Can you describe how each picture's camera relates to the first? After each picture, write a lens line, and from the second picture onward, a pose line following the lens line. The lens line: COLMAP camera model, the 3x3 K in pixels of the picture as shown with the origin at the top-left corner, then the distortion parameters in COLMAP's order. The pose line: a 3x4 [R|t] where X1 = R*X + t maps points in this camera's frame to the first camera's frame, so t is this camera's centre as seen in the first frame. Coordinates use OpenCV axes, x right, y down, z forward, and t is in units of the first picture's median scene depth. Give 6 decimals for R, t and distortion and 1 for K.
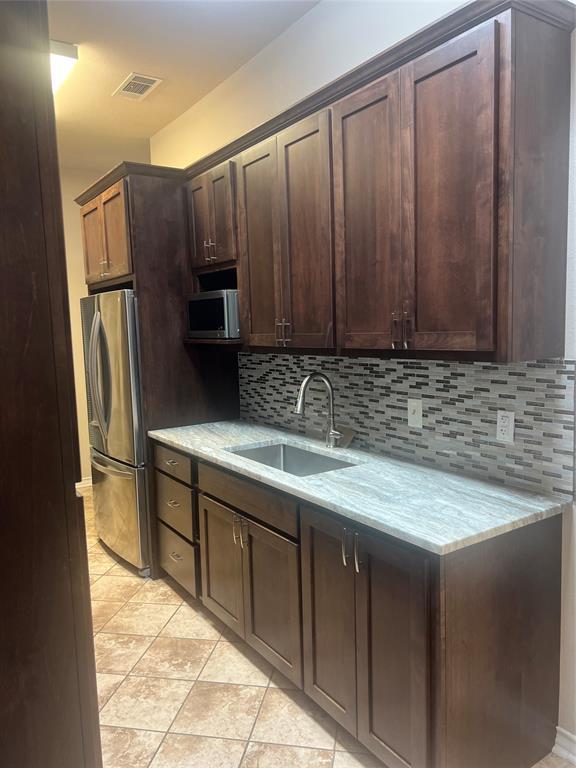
lens RADIAL K [[581.5, 0, 286.0], [0, 581.5, 384.5], [0, 0, 1]] dist [0.067840, -0.069150]
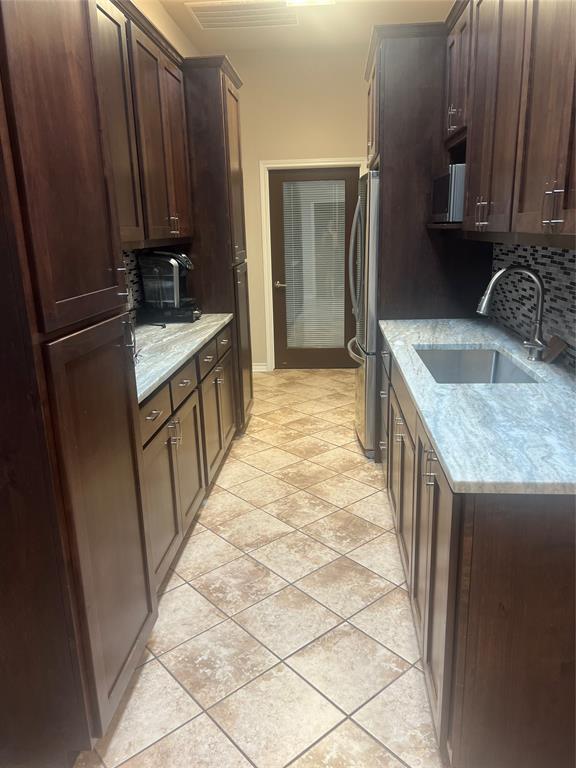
lens RADIAL K [[581.5, 0, 287.4], [0, 581.5, 380.5], [0, 0, 1]] dist [0.067840, -0.069150]
pose [[0.785238, 0.170203, -0.595342, 0.357330], [-0.064858, 0.978799, 0.194284, -0.001908], [0.615787, -0.113947, 0.779629, 0.162372]]
